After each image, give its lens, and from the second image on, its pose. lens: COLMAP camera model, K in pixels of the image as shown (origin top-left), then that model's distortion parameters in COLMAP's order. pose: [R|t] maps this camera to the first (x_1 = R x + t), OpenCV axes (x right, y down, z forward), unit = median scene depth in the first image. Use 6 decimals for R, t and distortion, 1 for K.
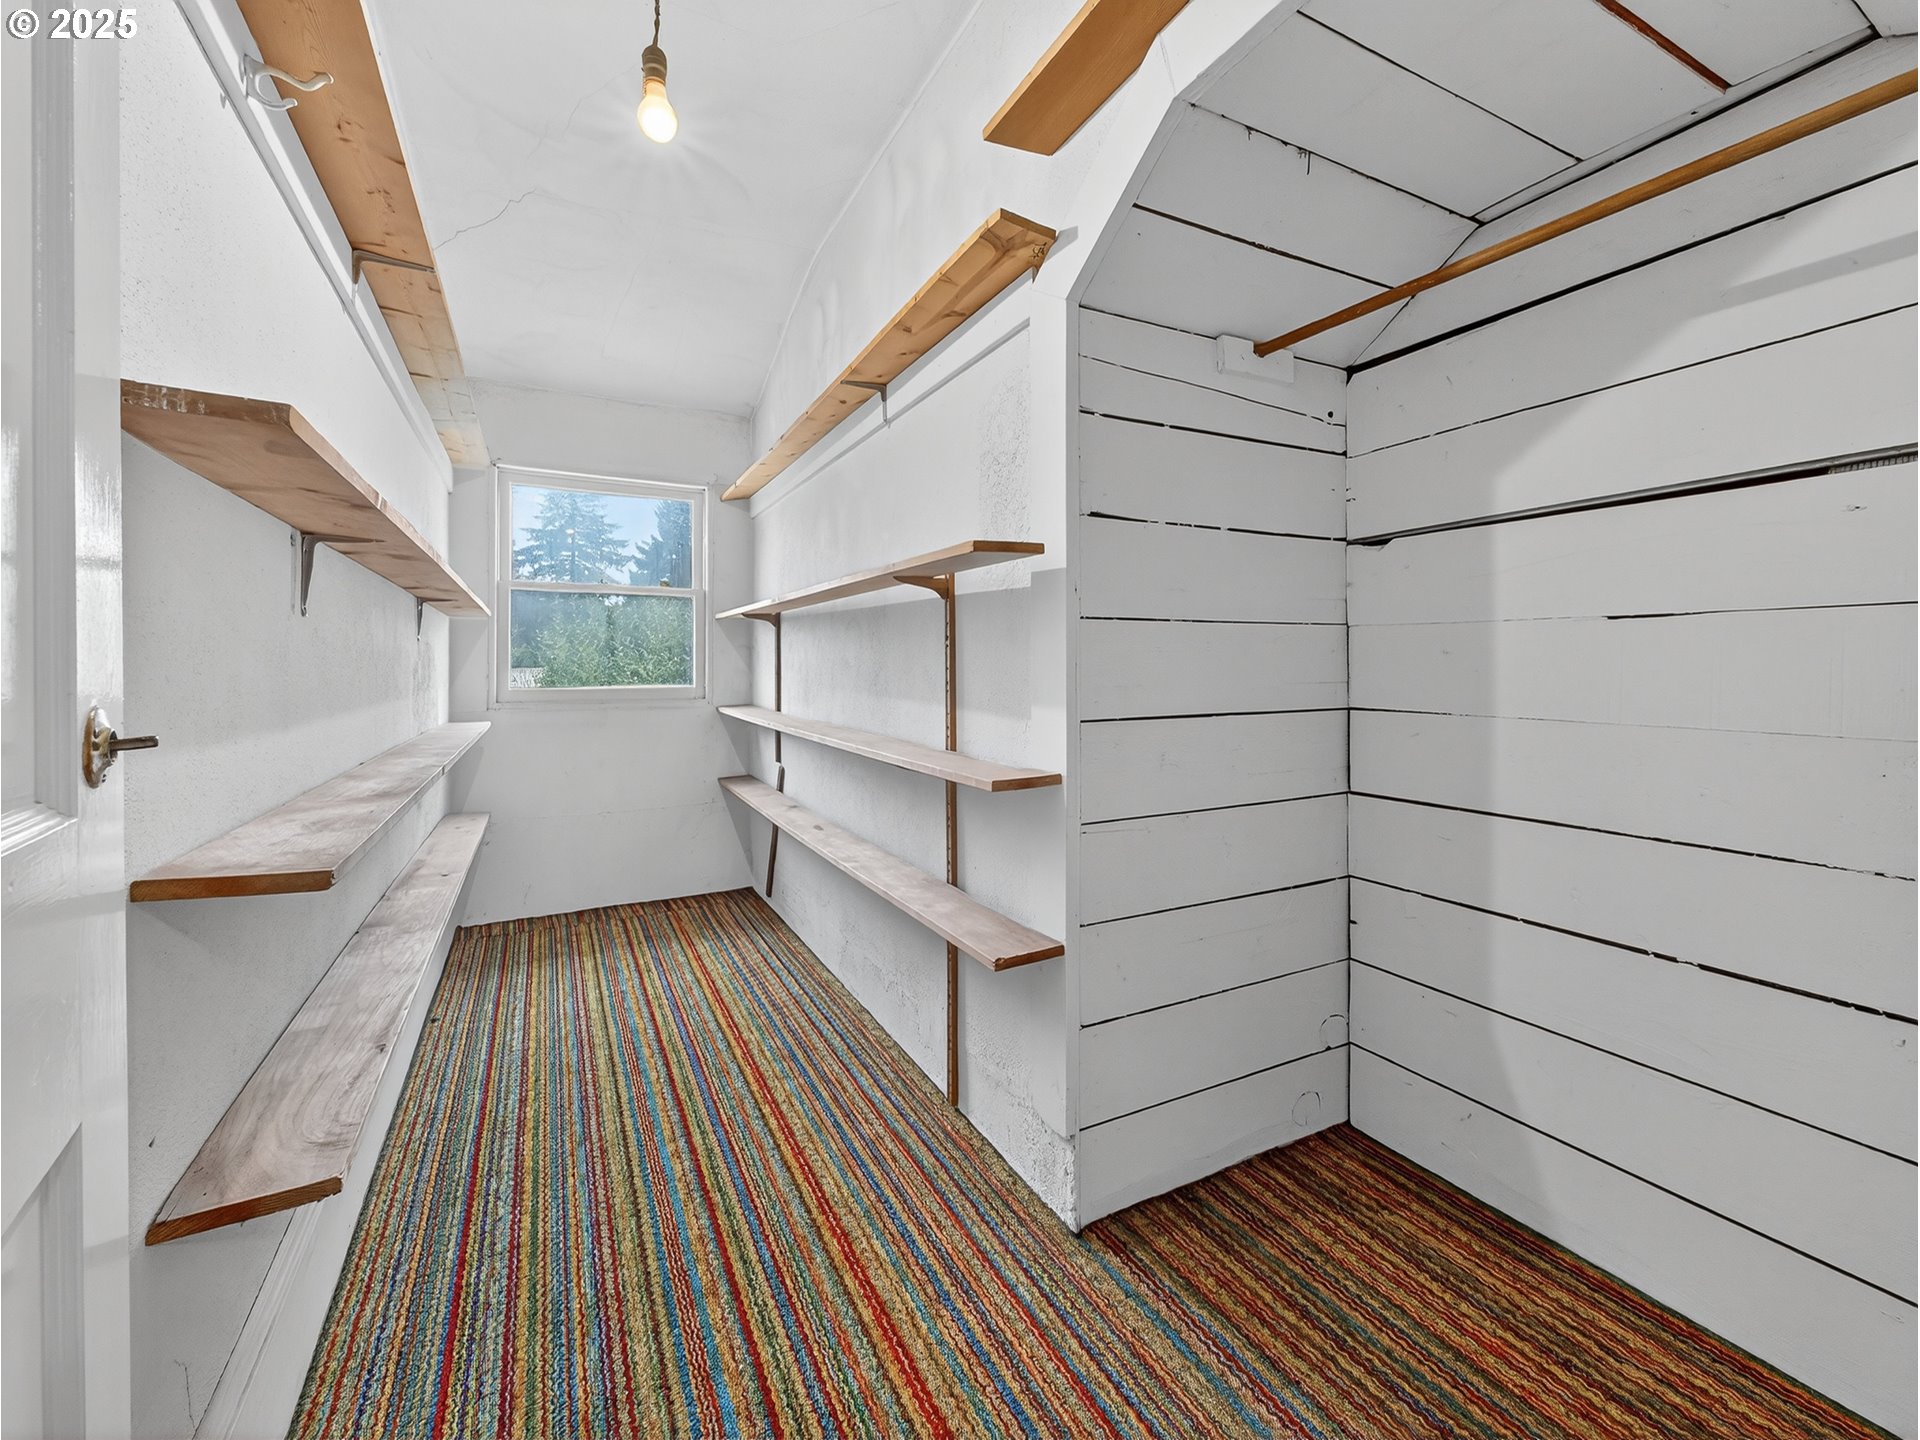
lens RADIAL K [[780.1, 0, 948.2], [0, 780.1, 676.4], [0, 0, 1]] dist [-0.004880, 0.000293]
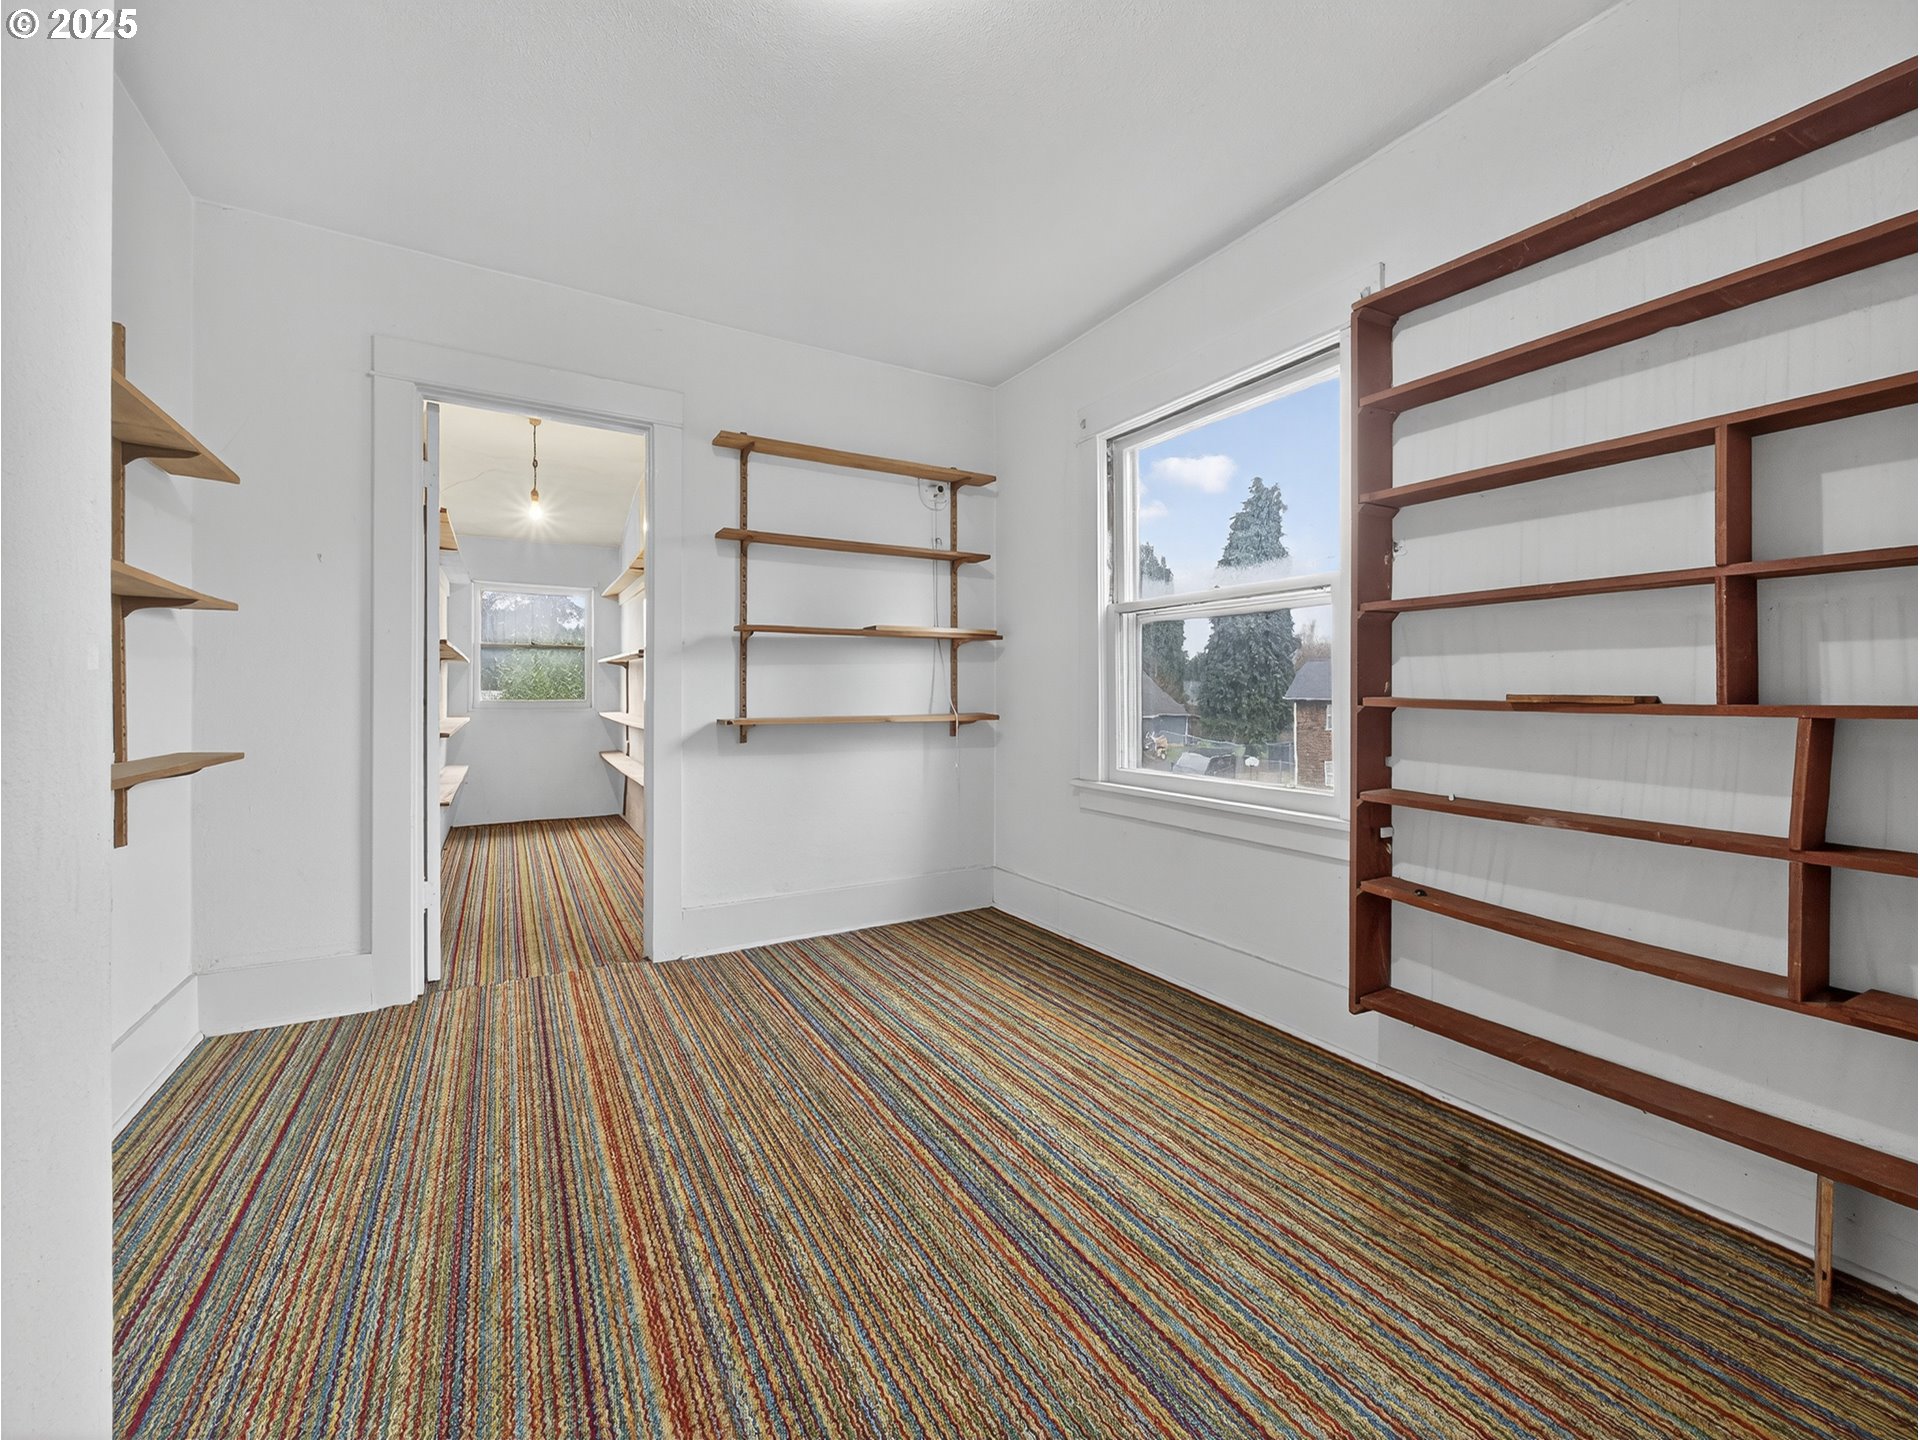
lens RADIAL K [[780.1, 0, 956.2], [0, 780.1, 710.0], [0, 0, 1]] dist [-0.004880, 0.000293]
pose [[0.998639, 0.010013, 0.051182, 0.474709], [-0.010216, 0.999941, 0.003704, 0.019740], [-0.051141, -0.004222, 0.998682, -0.904910]]
